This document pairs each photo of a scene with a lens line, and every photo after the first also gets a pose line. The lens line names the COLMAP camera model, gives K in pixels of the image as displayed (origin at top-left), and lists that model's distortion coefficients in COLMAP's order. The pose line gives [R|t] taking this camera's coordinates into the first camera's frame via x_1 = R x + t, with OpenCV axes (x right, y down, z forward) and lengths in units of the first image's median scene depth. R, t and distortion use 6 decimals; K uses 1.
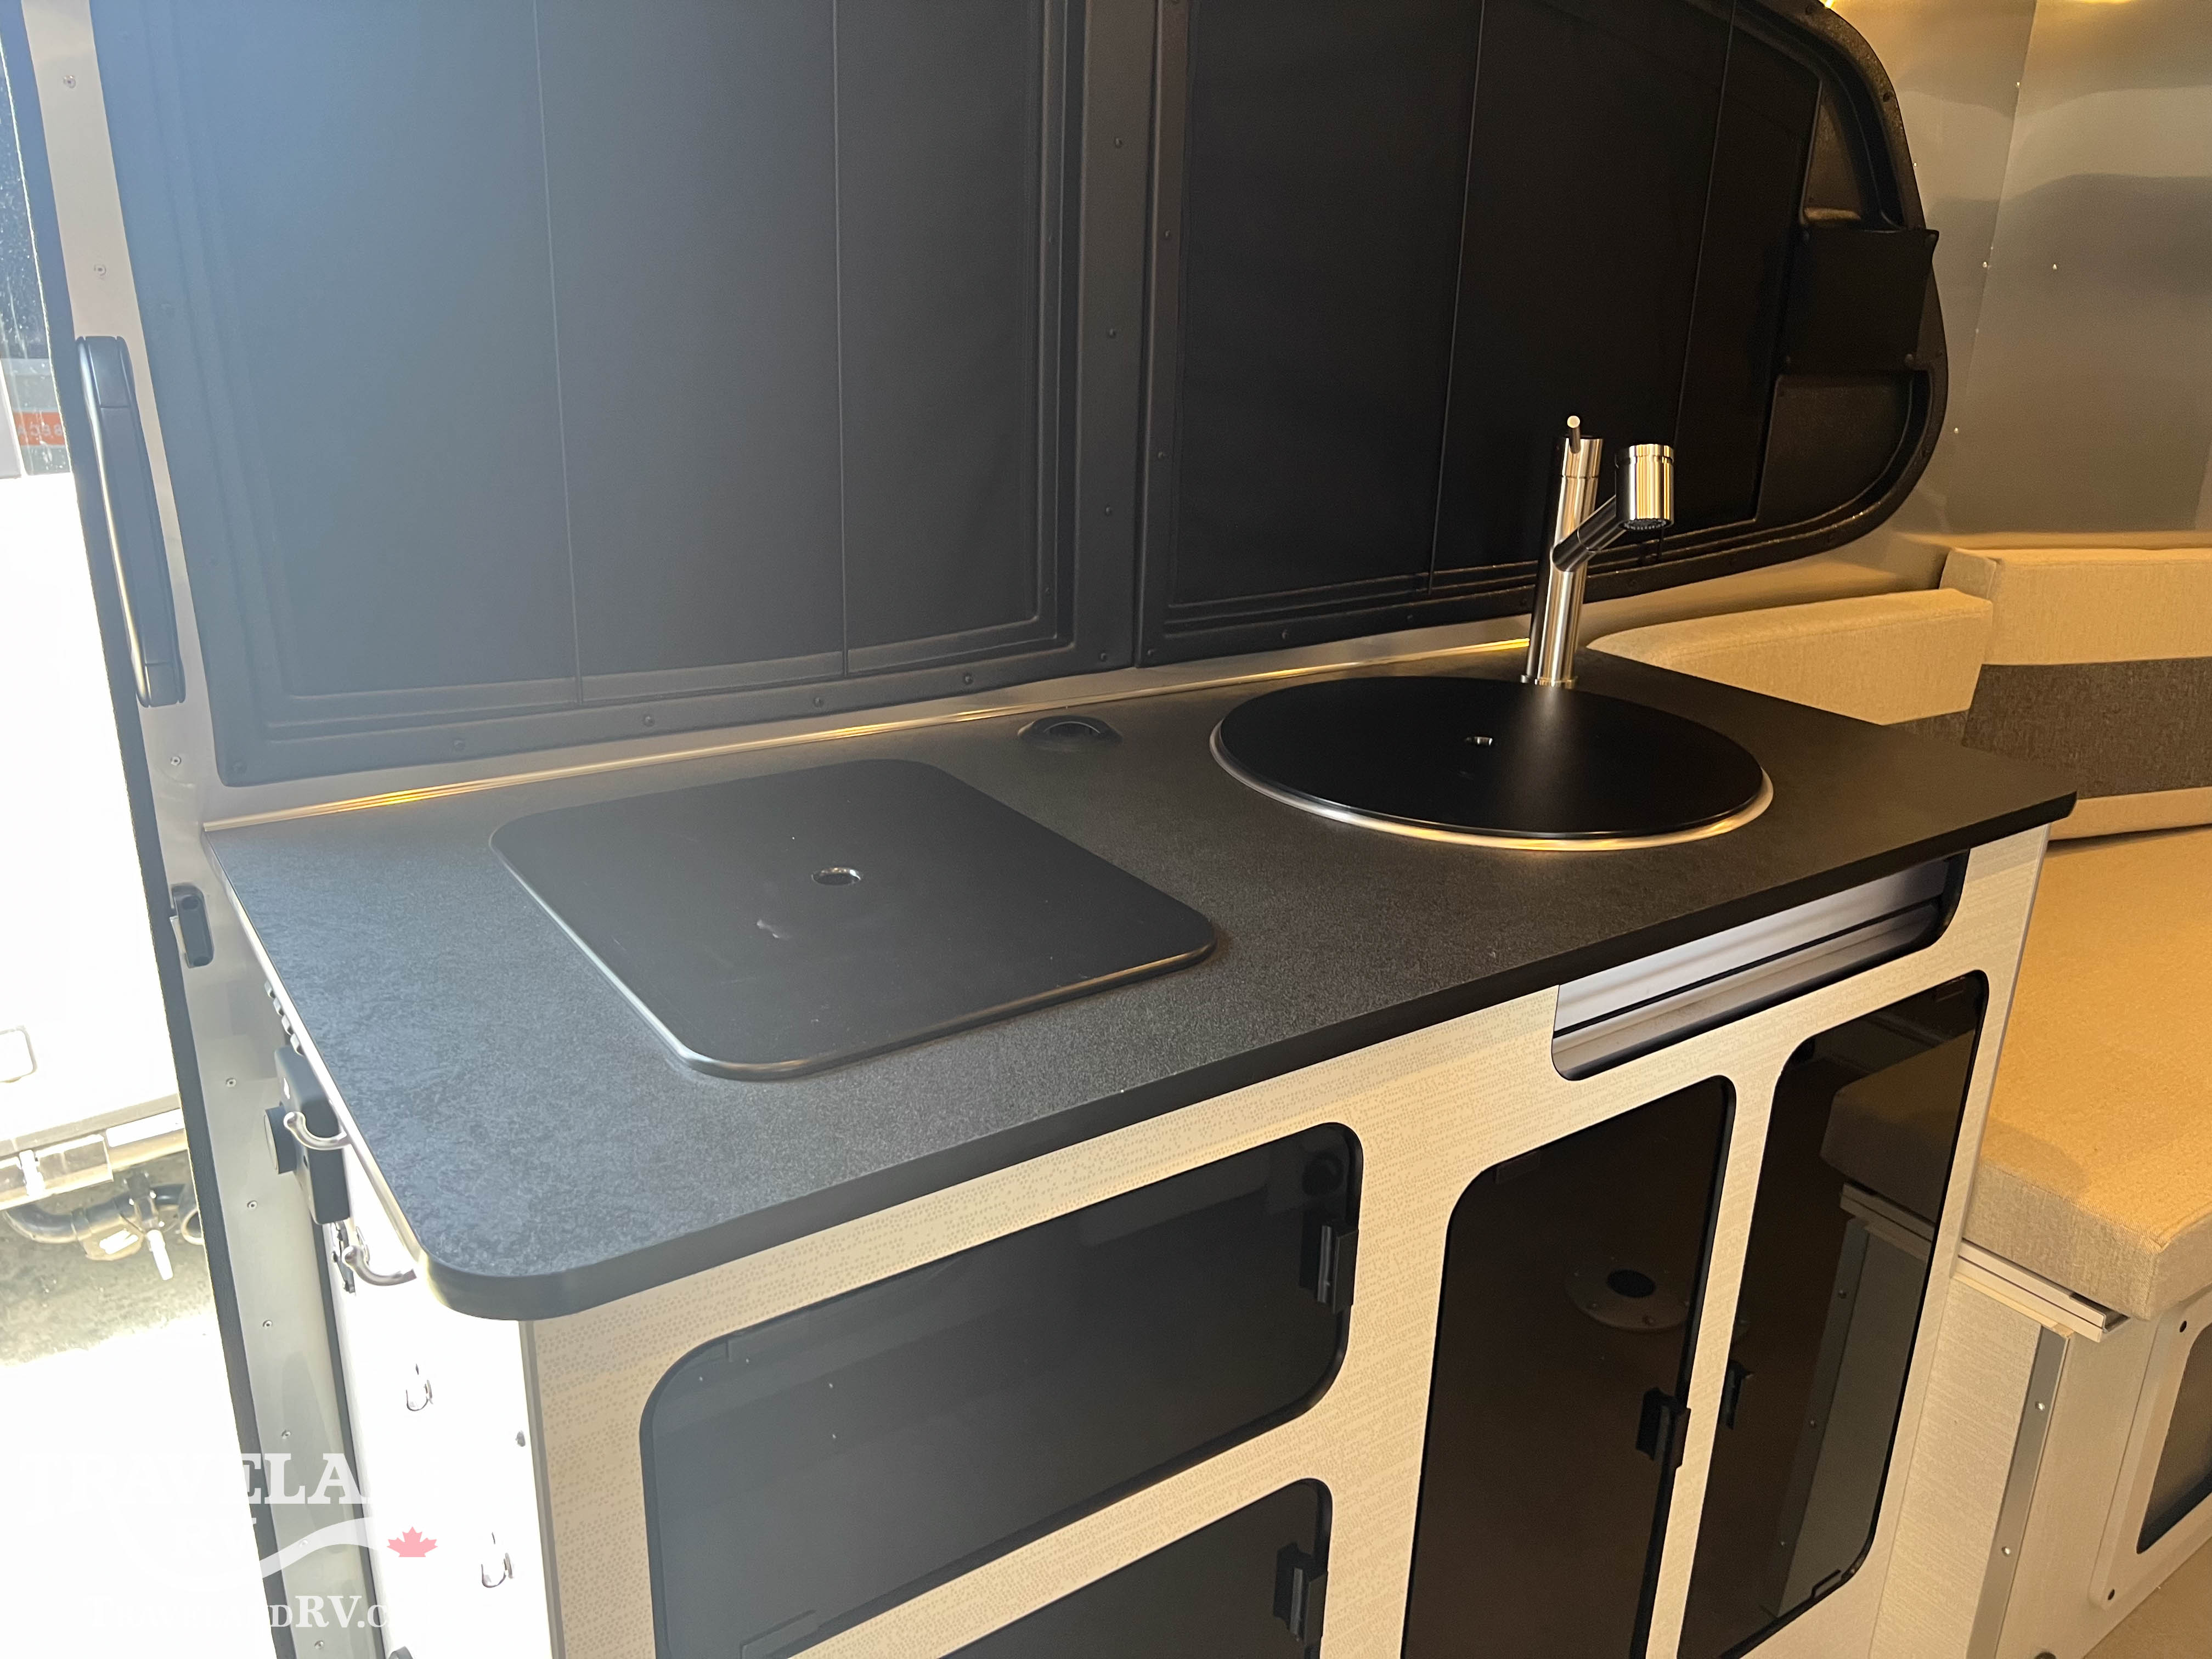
lens RADIAL K [[1679.5, 0, 1122.4], [0, 1679.5, 815.6], [0, 0, 1]] dist [0.056315, -0.073322]
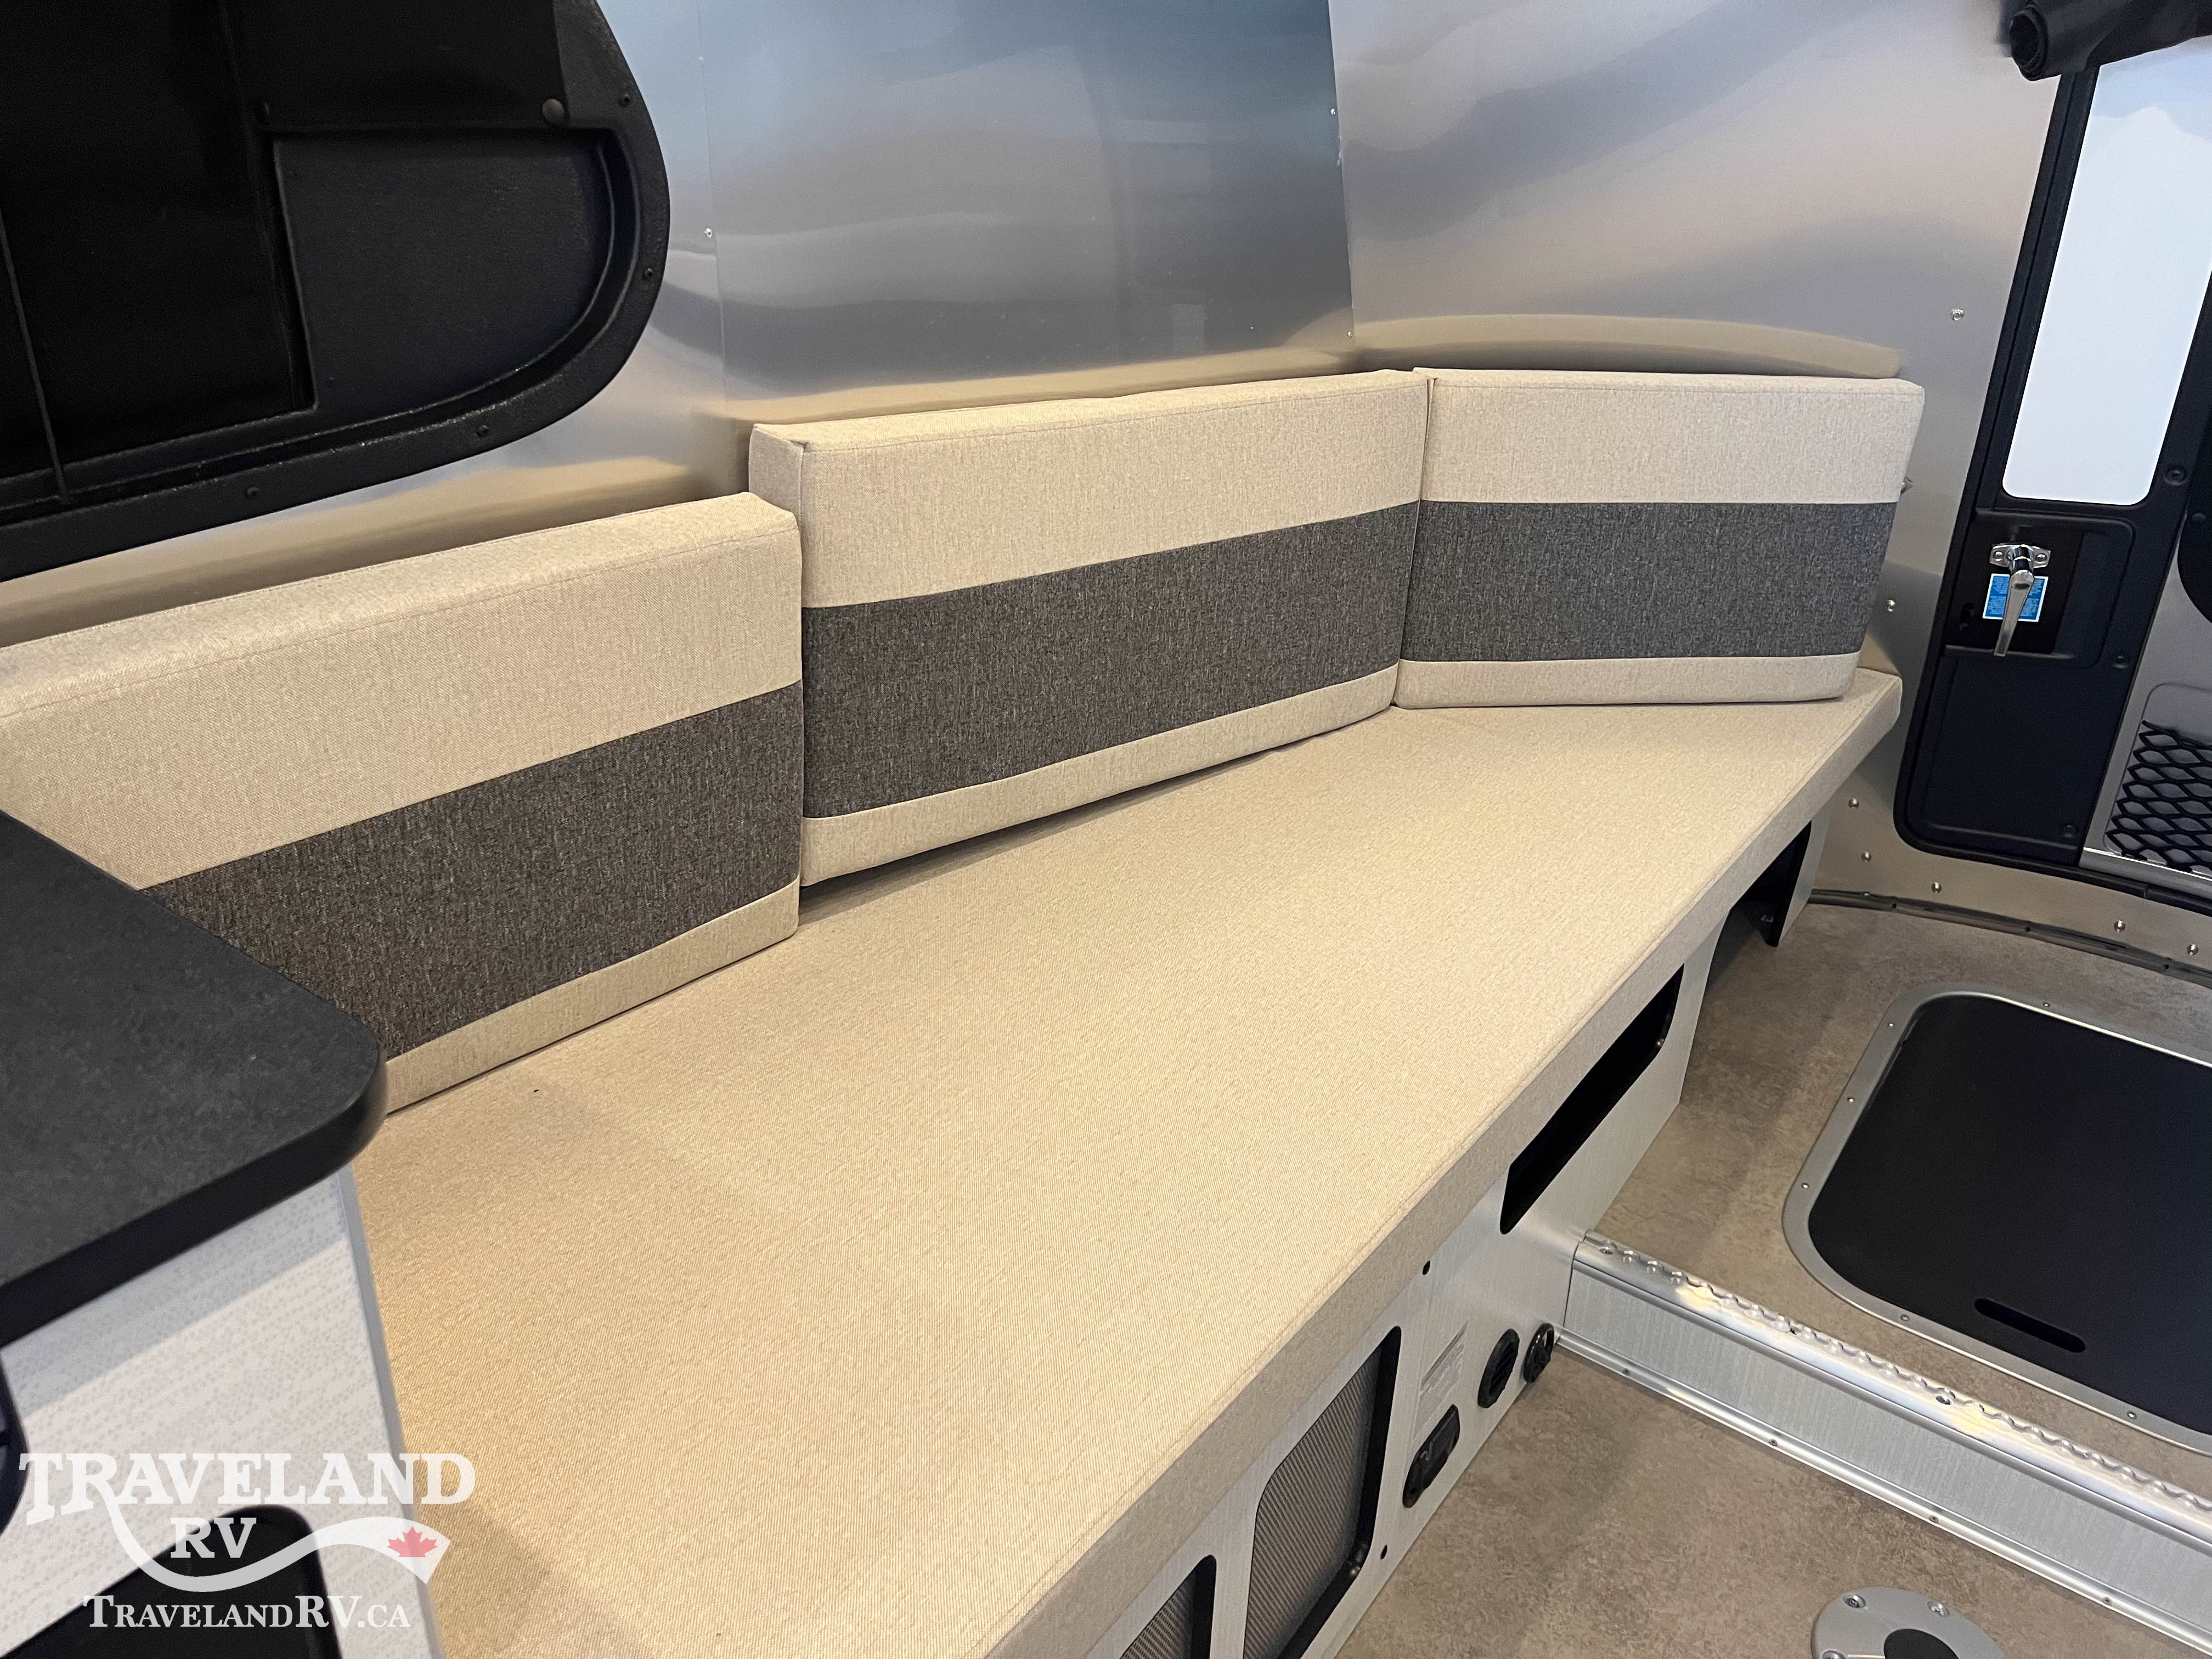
lens RADIAL K [[1643.8, 0, 1116.8], [0, 1643.8, 787.2], [0, 0, 1]] dist [0.053483, -0.064331]
pose [[0.949718, -0.127135, 0.286132, 0.570434], [0.092974, 0.987144, 0.130012, -0.124206], [-0.298983, -0.096871, 0.949329, 0.489404]]
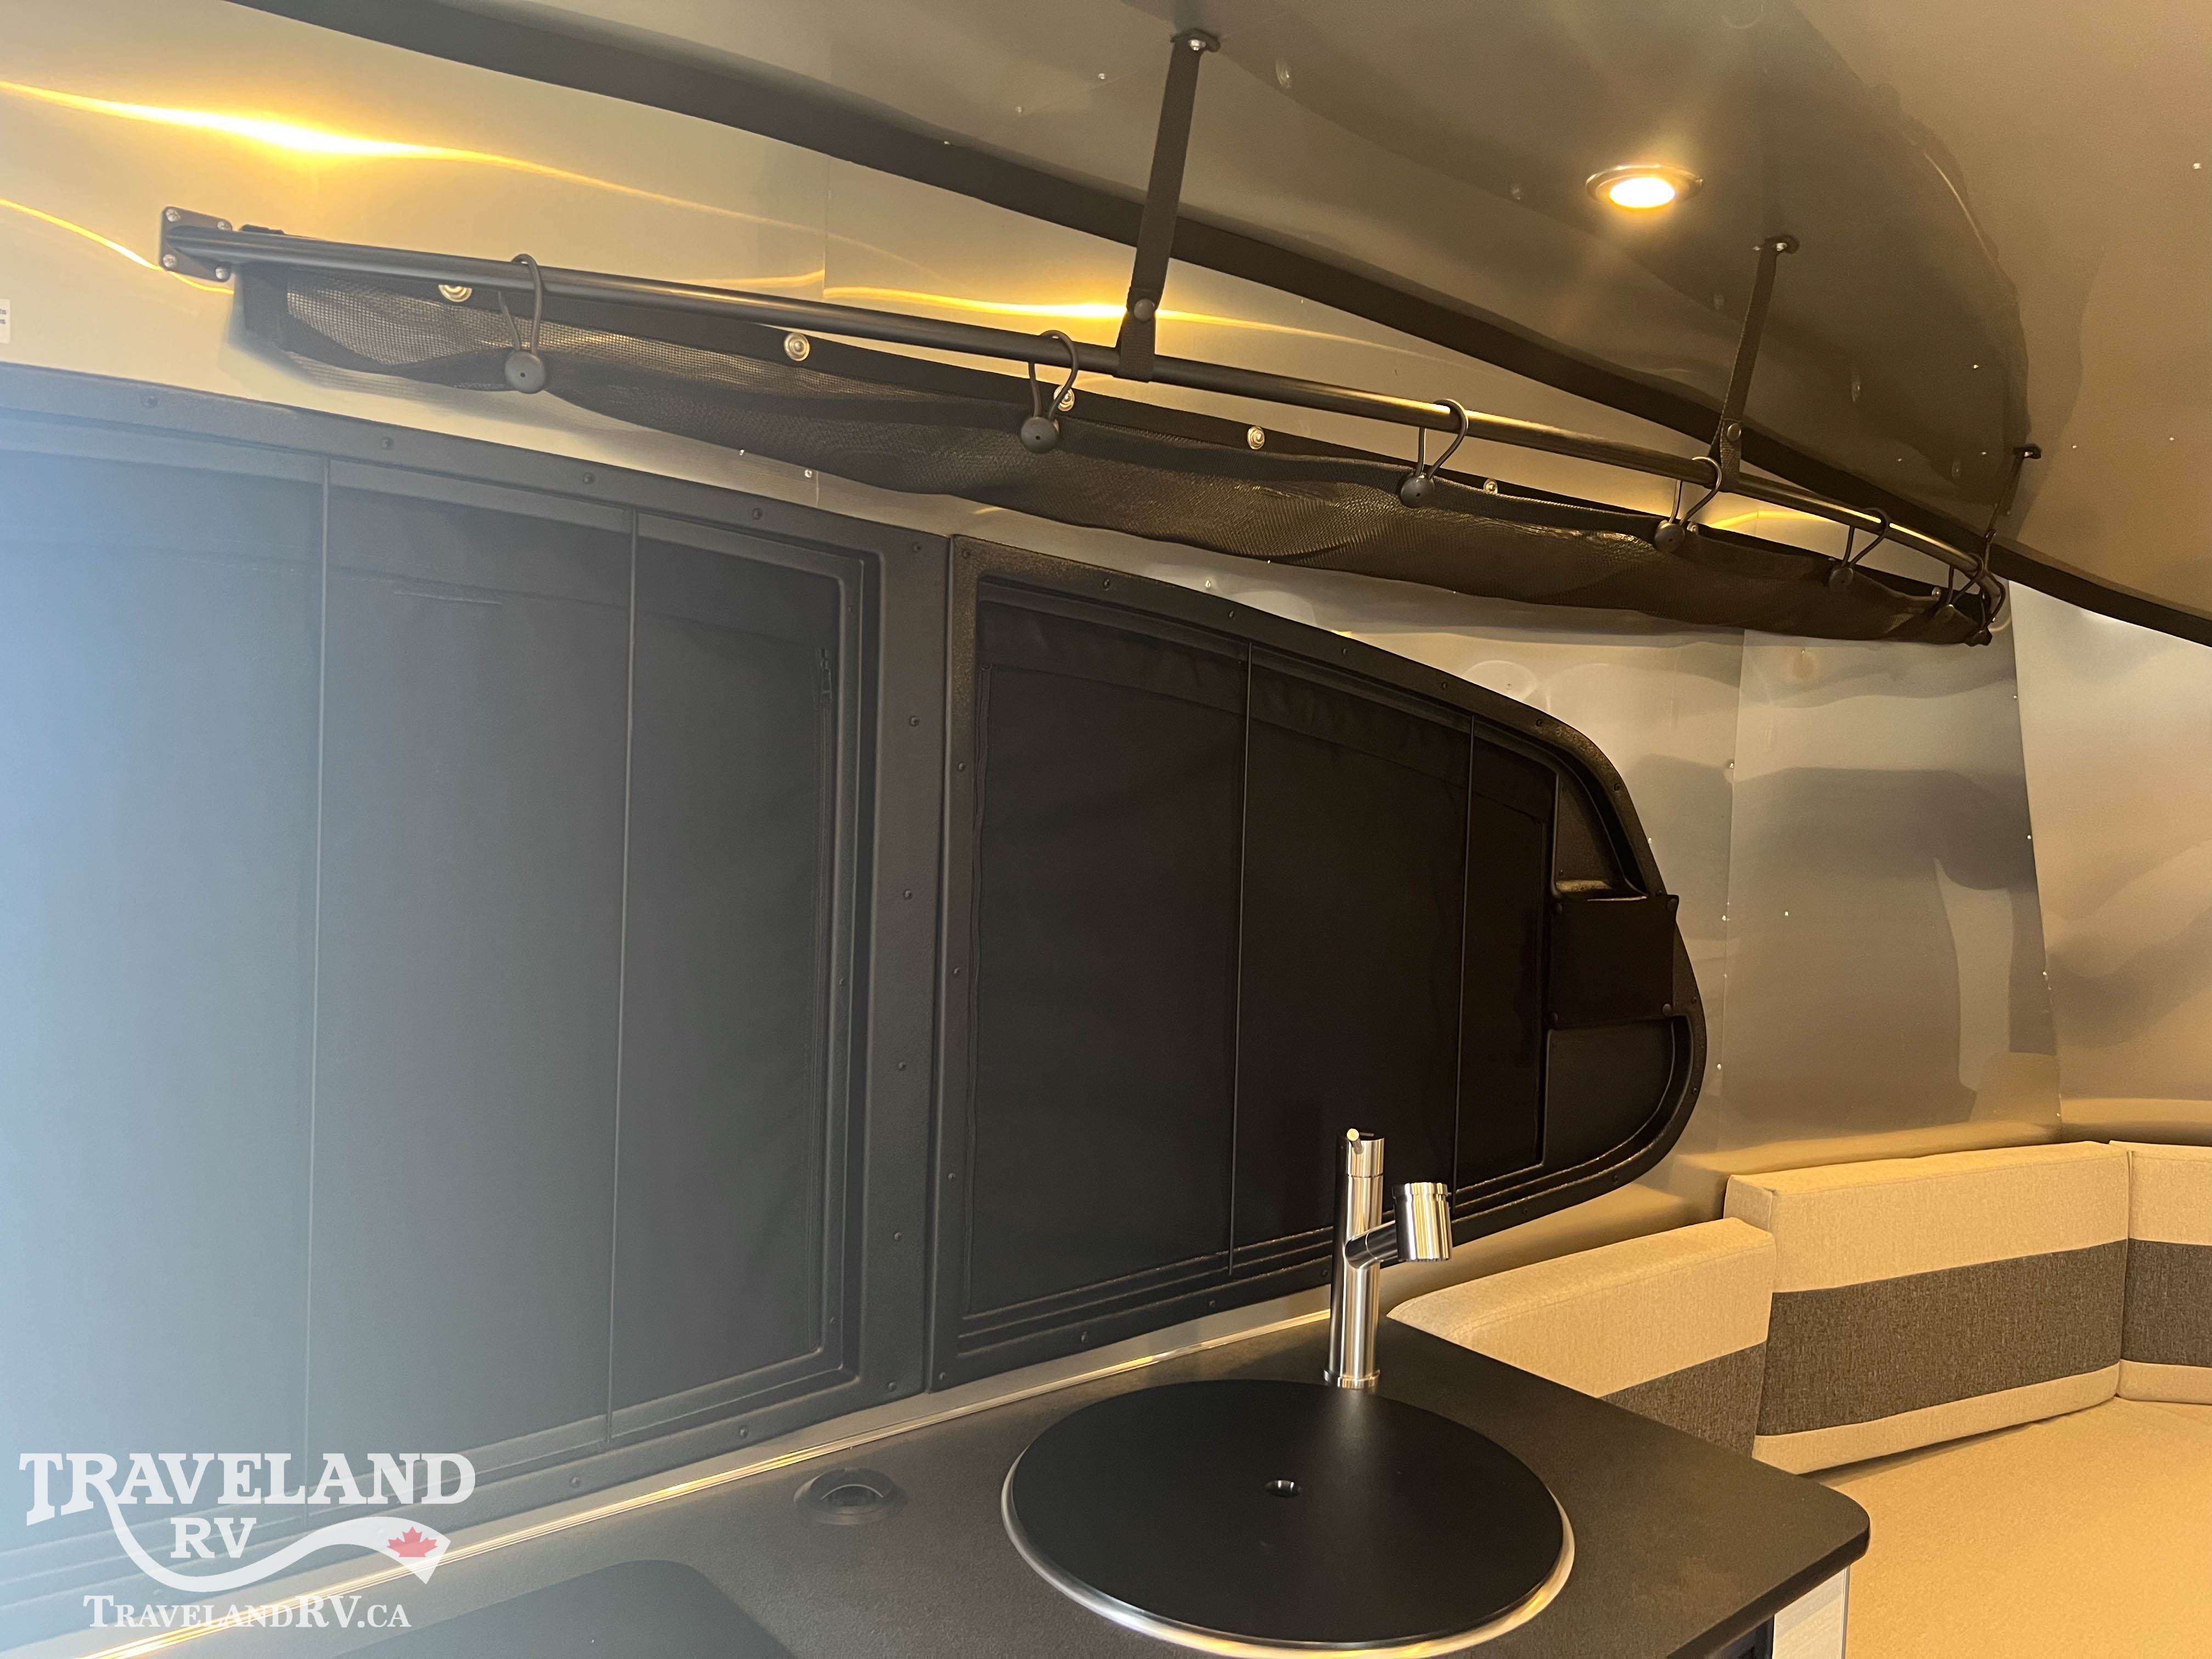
lens RADIAL K [[1708.0, 0, 1161.0], [0, 1708.0, 817.7], [0, 0, 1]] dist [0.056495, -0.043049]
pose [[0.992923, -0.006710, 0.118574, 0.027326], [0.036577, 0.967149, -0.251564, -0.157545], [-0.112991, 0.254120, 0.960550, -0.036994]]
